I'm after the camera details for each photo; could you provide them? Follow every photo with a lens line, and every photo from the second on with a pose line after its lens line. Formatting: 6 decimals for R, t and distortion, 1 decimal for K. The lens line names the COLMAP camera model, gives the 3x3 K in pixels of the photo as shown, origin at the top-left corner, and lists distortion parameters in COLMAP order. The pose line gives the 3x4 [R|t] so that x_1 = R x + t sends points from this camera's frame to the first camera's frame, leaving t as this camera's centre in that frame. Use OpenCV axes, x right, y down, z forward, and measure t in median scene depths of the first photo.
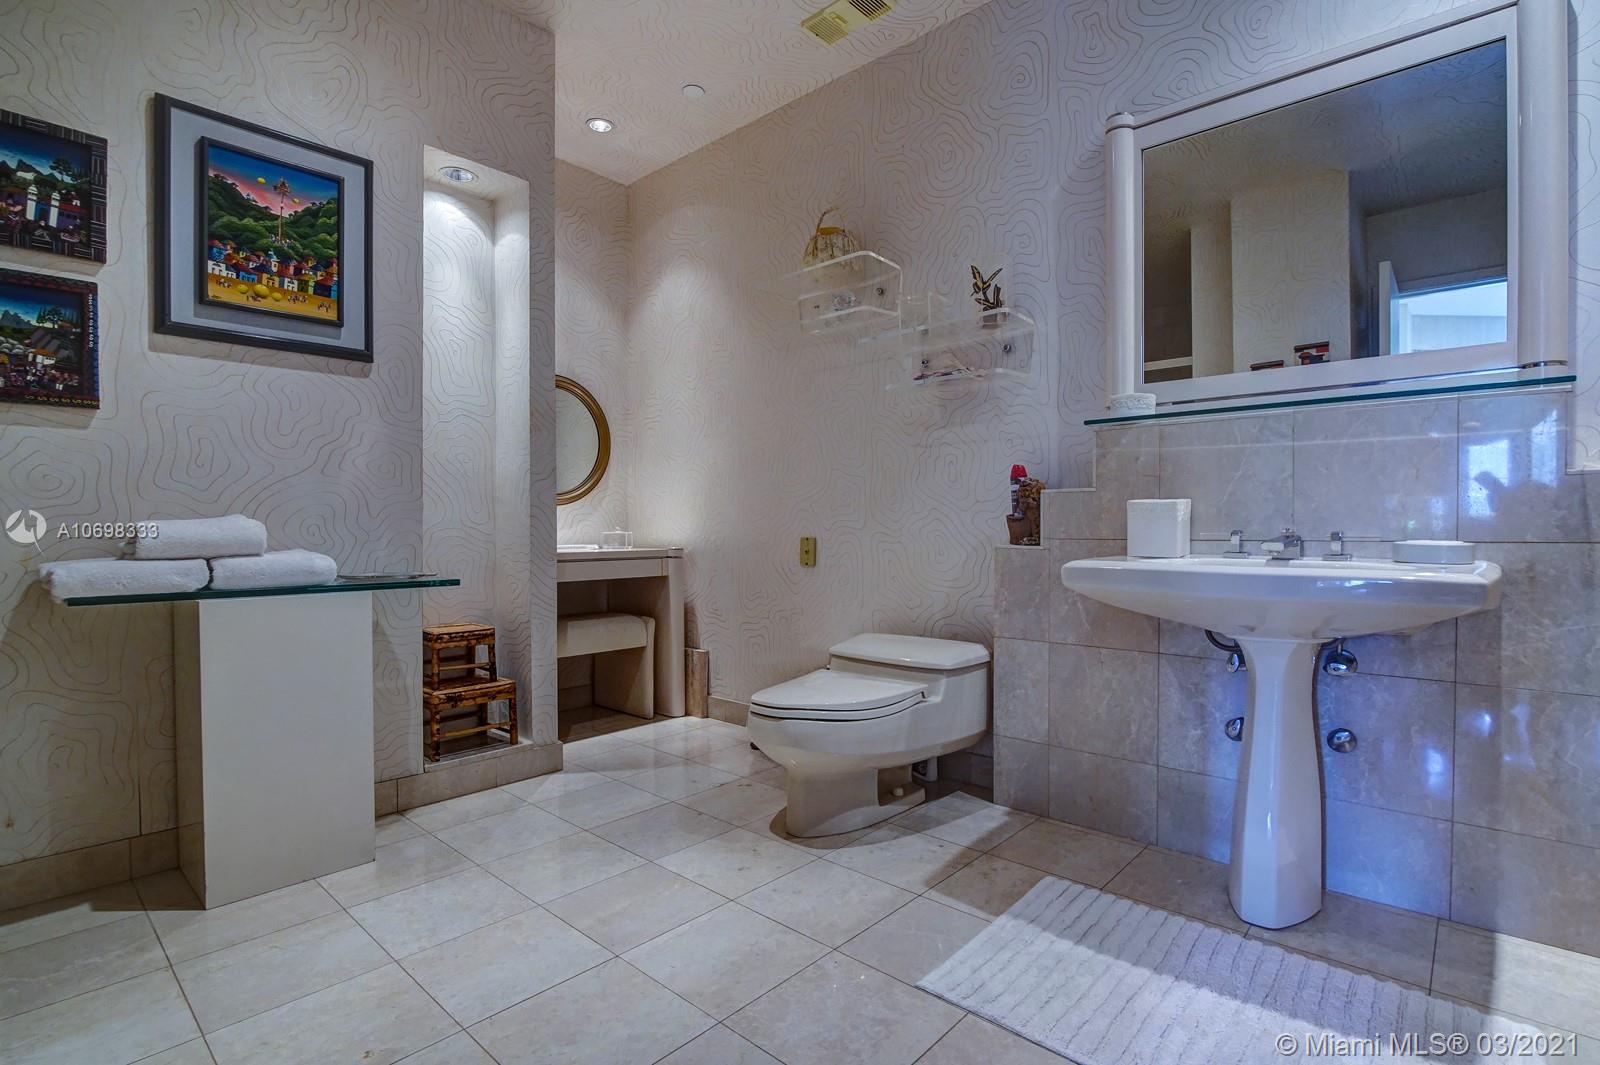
lens RADIAL K [[760.7, 0, 801.2], [0, 760.7, 532.3], [0, 0, 1]] dist [0.042335, 0.000508]
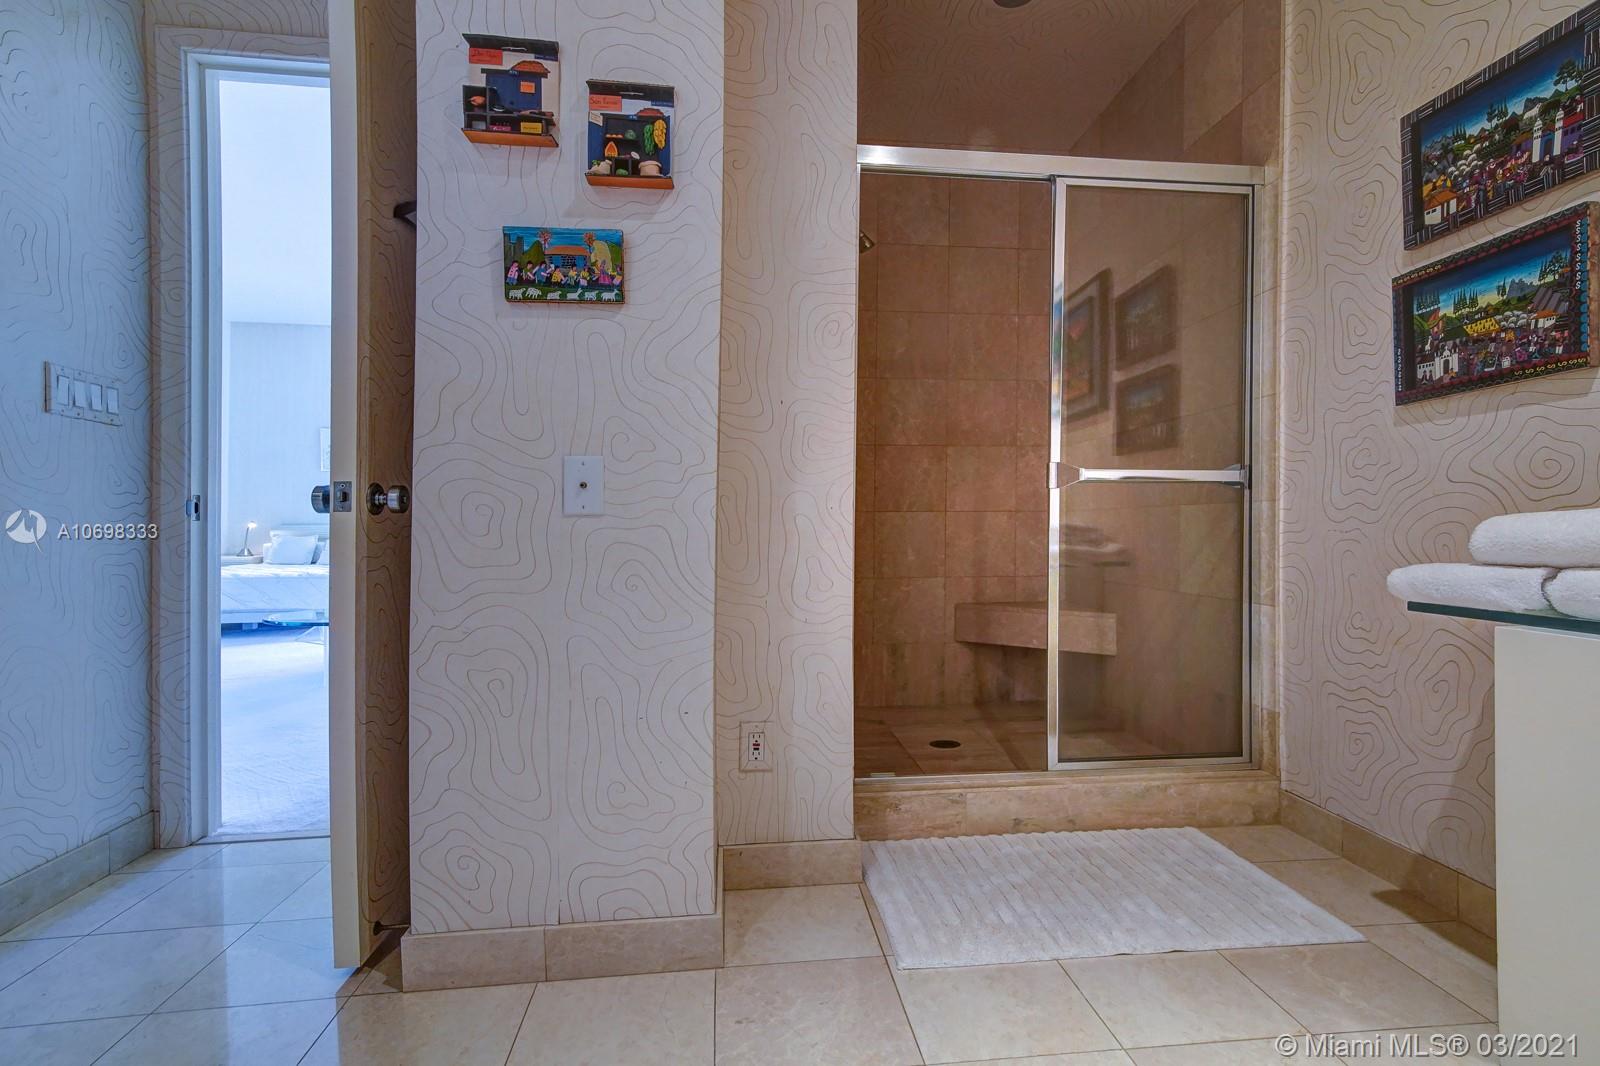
lens RADIAL K [[760.7, 0, 811.1], [0, 760.7, 521.5], [0, 0, 1]] dist [0.042335, 0.000508]
pose [[-0.653864, -0.004680, -0.756598, 0.177699], [-0.004579, 0.999987, -0.002229, -0.002972], [0.756599, 0.002007, -0.653877, 0.962906]]
